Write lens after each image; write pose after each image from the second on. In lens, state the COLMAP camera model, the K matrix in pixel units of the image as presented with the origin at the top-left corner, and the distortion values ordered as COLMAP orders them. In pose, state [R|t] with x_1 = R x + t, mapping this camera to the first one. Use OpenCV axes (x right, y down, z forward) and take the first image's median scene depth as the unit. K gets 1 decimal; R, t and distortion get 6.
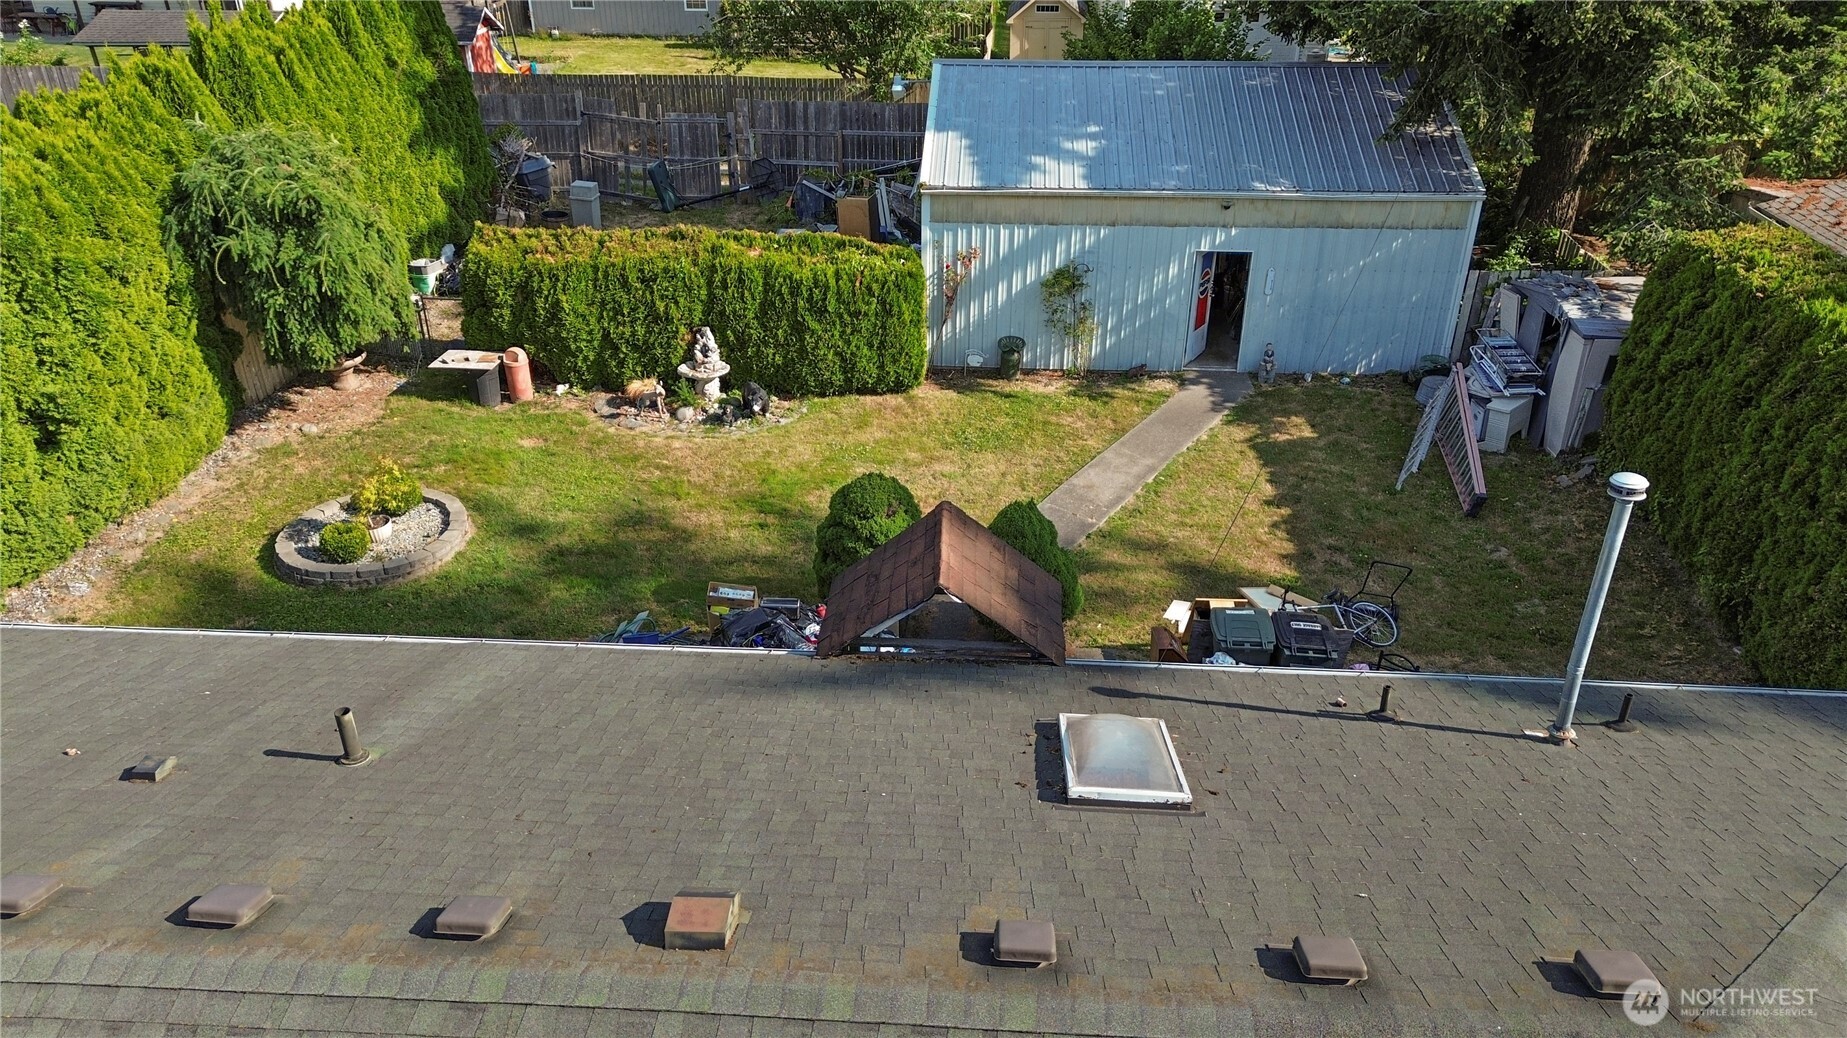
lens RADIAL K [[1310.3, 0, 915.6], [0, 1310.3, 522.8], [0, 0, 1]] dist [0.104911, -0.121788]
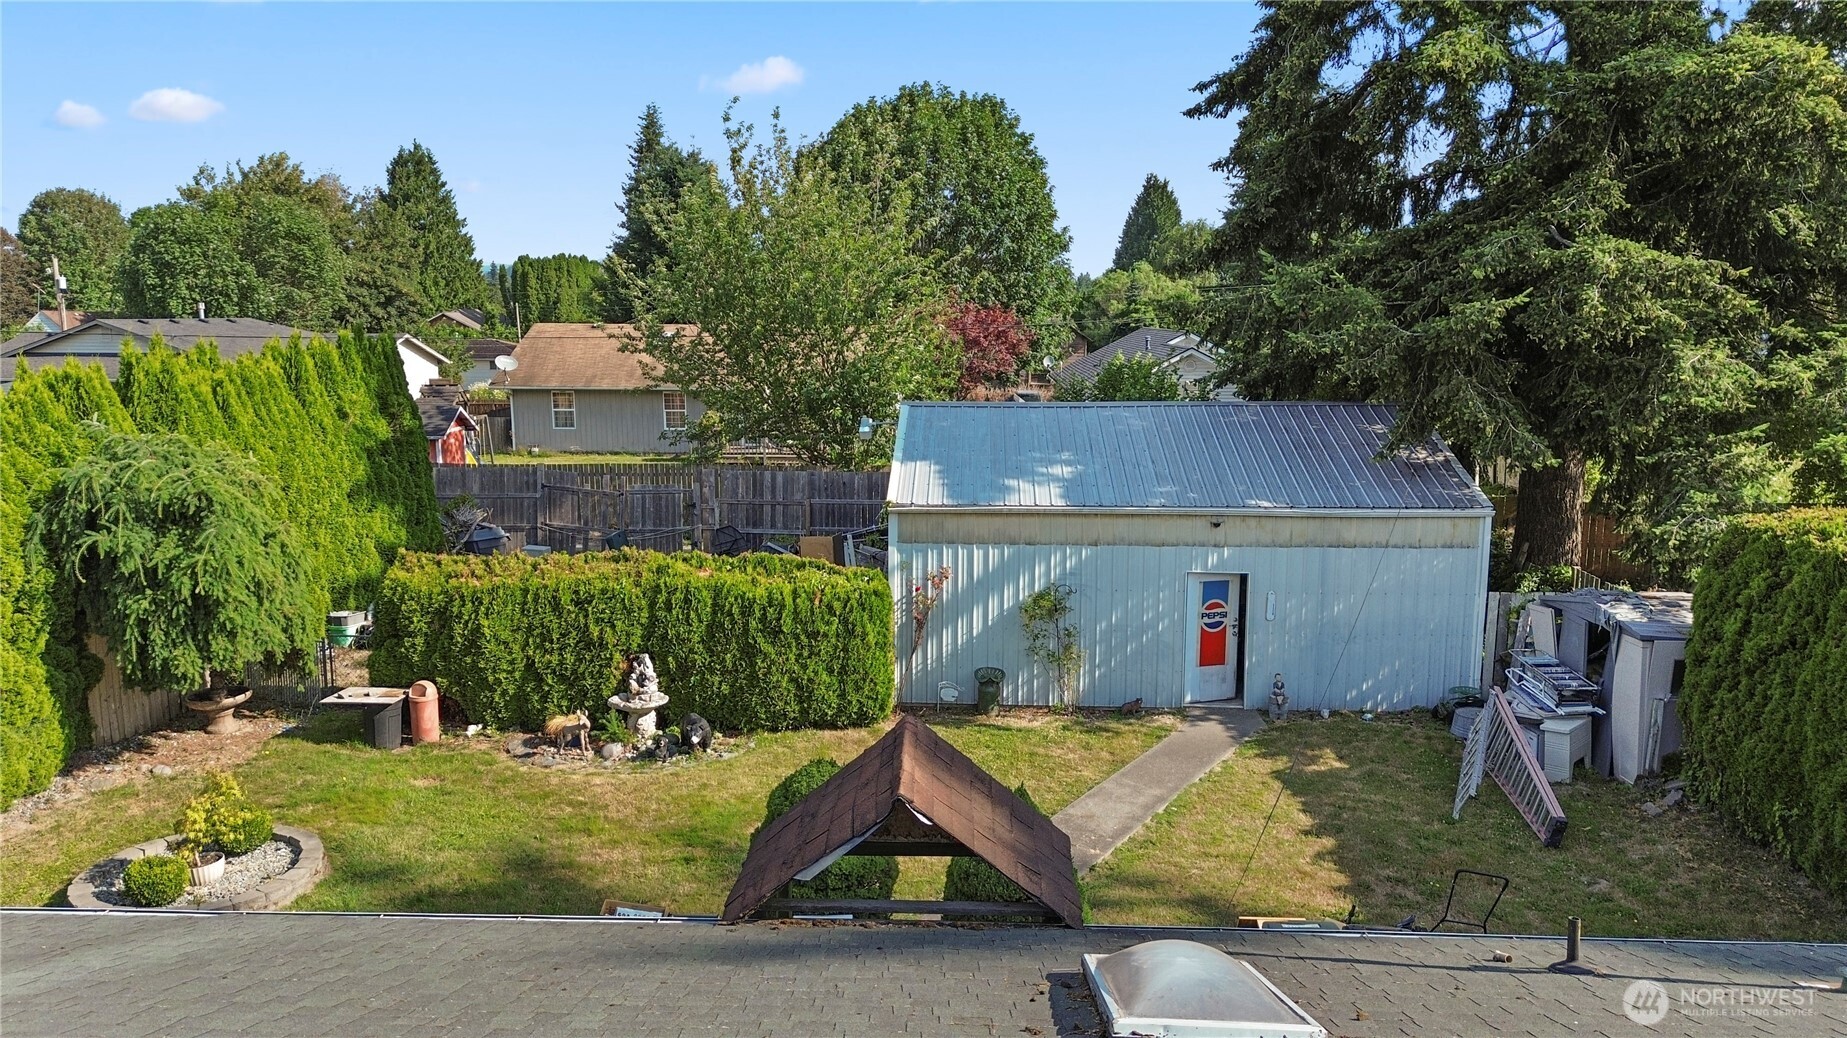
lens RADIAL K [[1311.6, 0, 918.4], [0, 1311.6, 513.3], [0, 0, 1]] dist [0.091472, -0.095841]
pose [[0.999780, -0.000766, 0.020983, 0.006462], [0.007875, 0.940059, -0.340920, 0.067095], [-0.019464, 0.341010, 0.939858, 0.133097]]
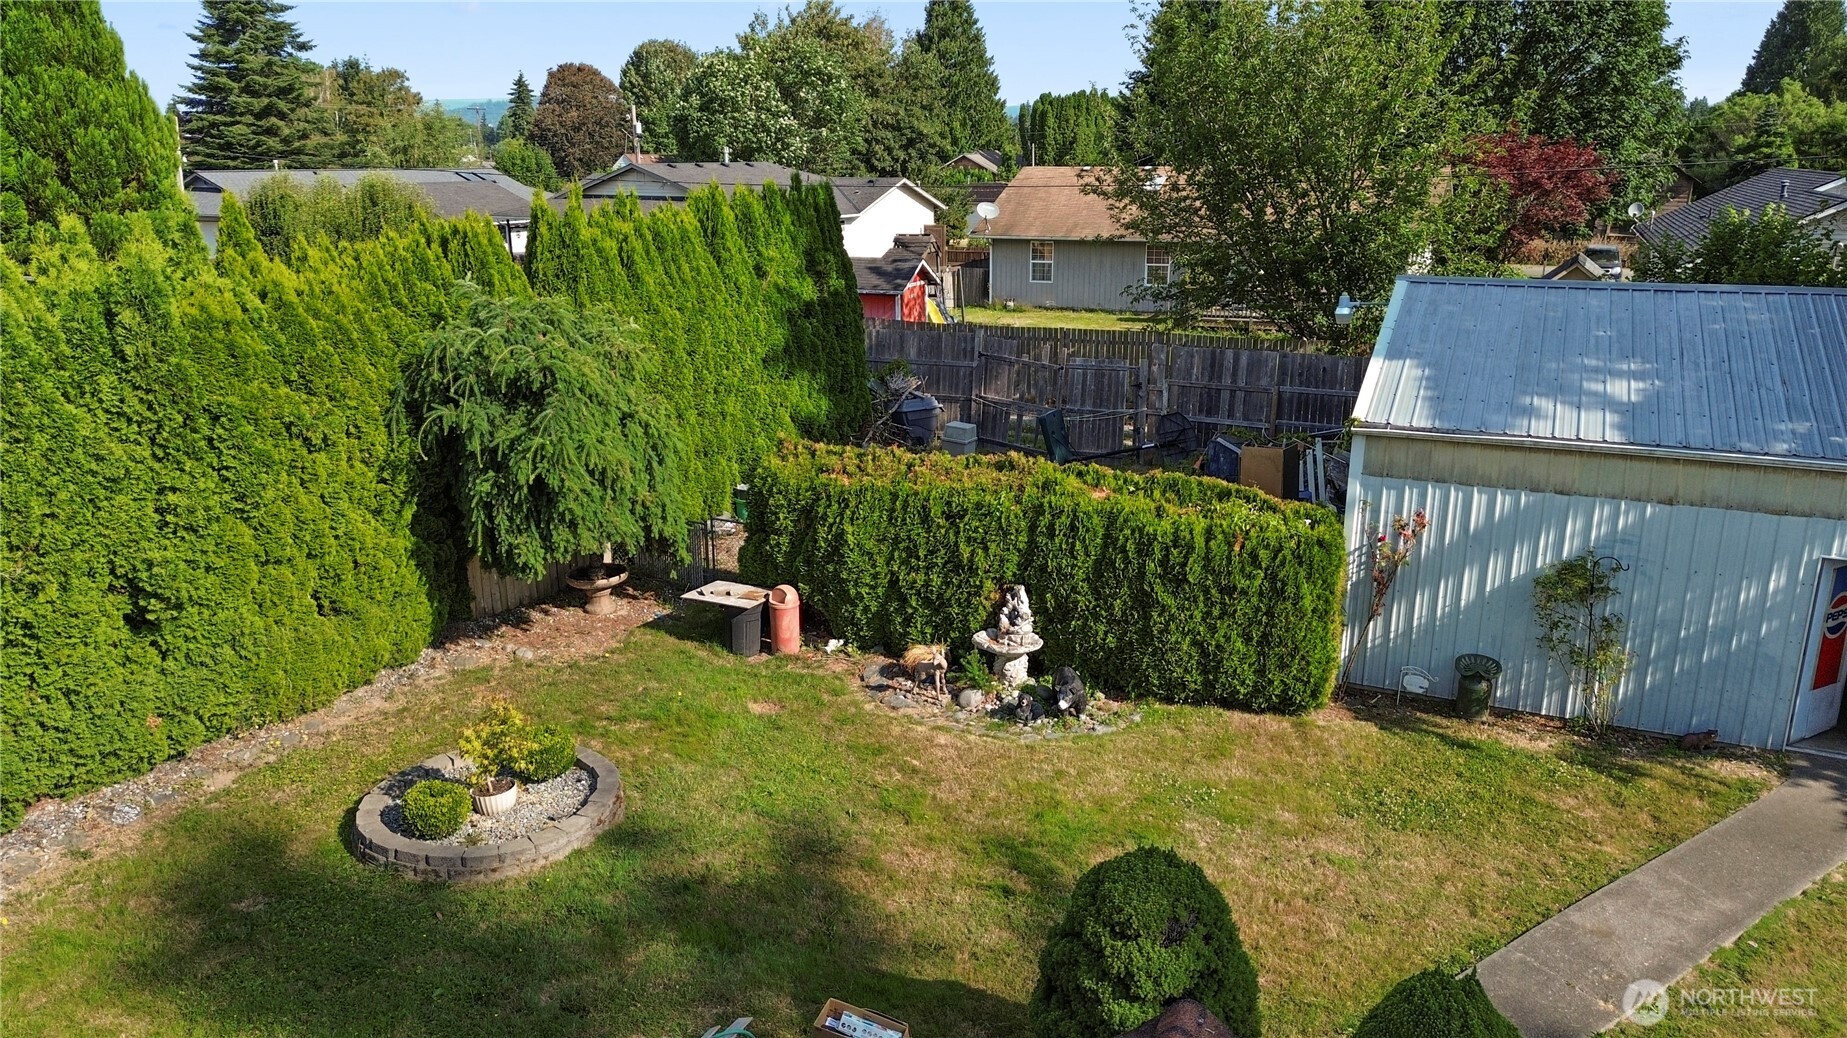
lens RADIAL K [[1310.3, 0, 915.6], [0, 1310.3, 522.8], [0, 0, 1]] dist [0.104911, -0.121788]
pose [[0.934138, 0.097196, -0.343423, 0.034009], [-0.171357, 0.966189, -0.192652, -0.032211], [0.313087, 0.238812, 0.919209, 0.307152]]
